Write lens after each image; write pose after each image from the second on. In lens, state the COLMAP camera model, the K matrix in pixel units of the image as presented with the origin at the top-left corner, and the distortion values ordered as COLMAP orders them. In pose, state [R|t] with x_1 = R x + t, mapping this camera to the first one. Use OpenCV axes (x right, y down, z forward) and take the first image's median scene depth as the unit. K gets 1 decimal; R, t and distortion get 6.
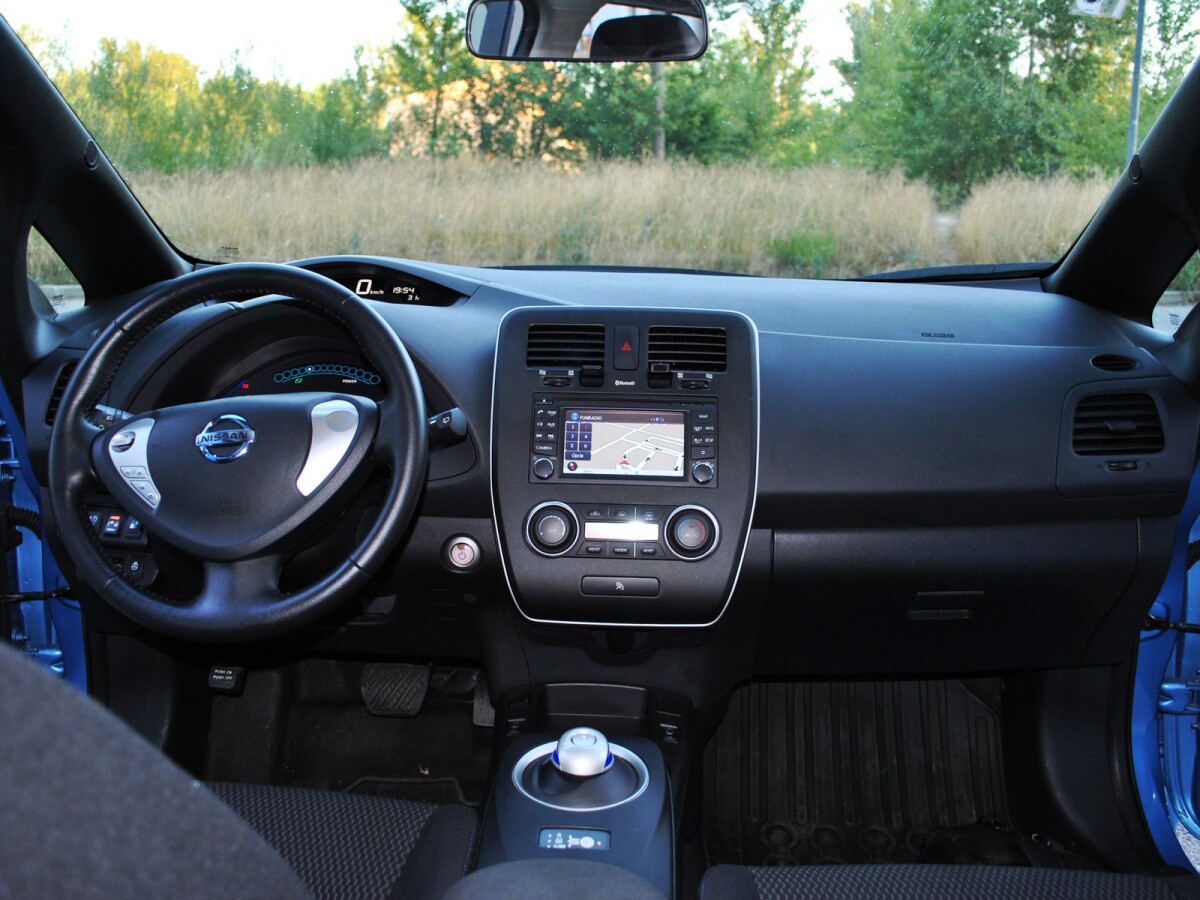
lens RADIAL K [[1054.2, 0, 600.0], [0, 1054.2, 450.0], [0, 0, 1]] dist [-0.000861, 0.001147]
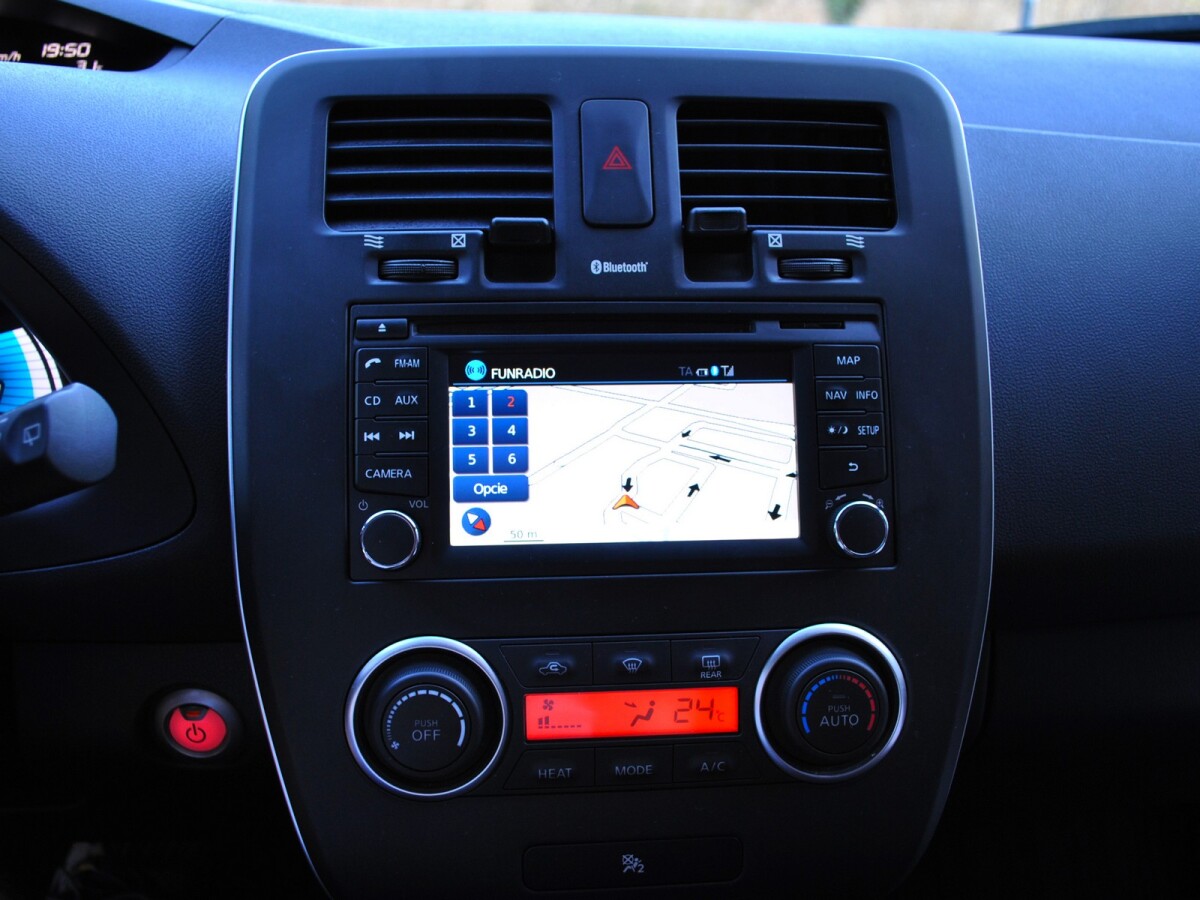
lens RADIAL K [[1000.1, 0, 600.0], [0, 1000.1, 450.0], [0, 0, 1]] dist [-0.078106, 0.005974]
pose [[0.993182, -0.048281, 0.106109, -0.019378], [0.029232, 0.984268, 0.174245, -0.061432], [-0.112852, -0.169955, 0.978969, 0.674713]]
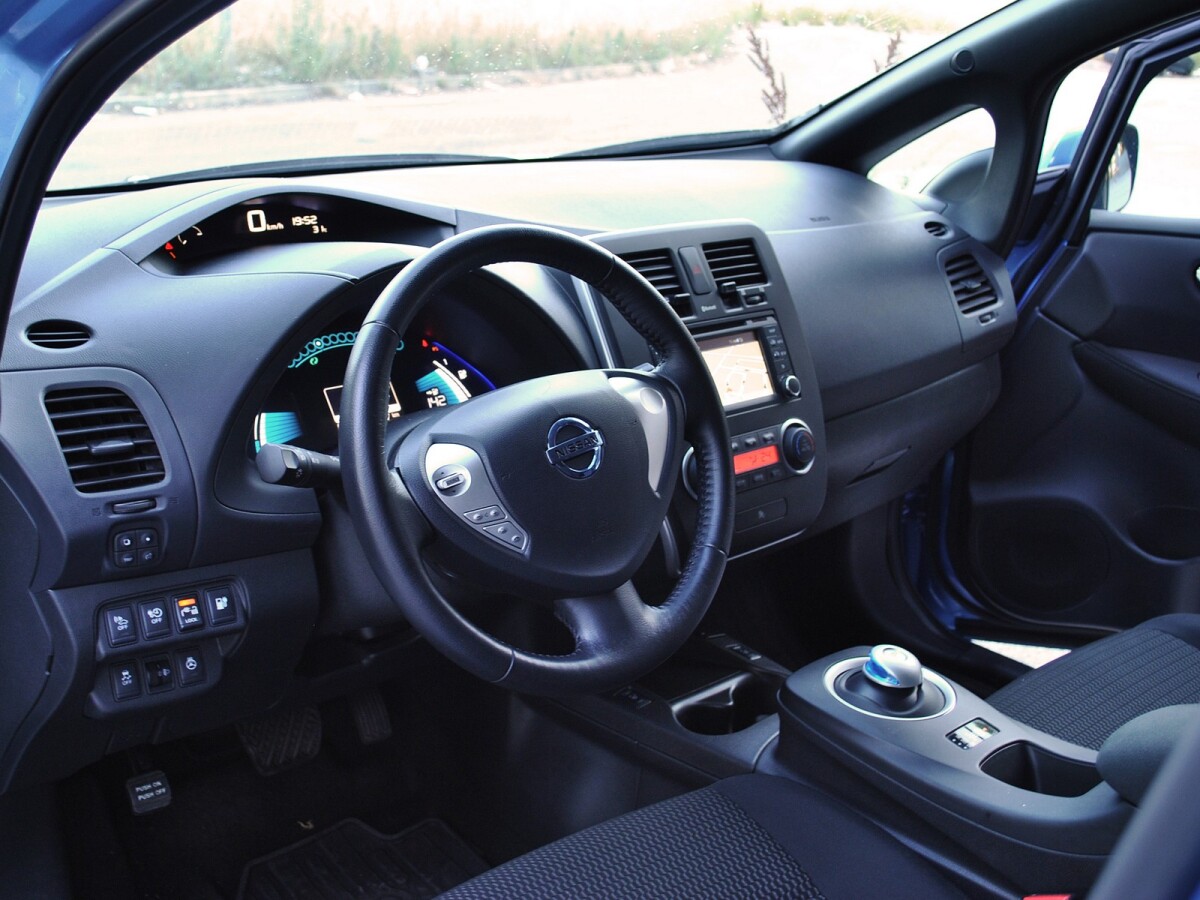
lens RADIAL K [[1372.1, 0, 600.0], [0, 1372.1, 450.0], [0, 0, 1]] dist [-0.009350, -0.005900]
pose [[0.702204, -0.211673, 0.679783, -0.915903], [0.129019, 0.976807, 0.170887, -0.162572], [-0.700189, -0.032293, 0.713227, 0.180743]]
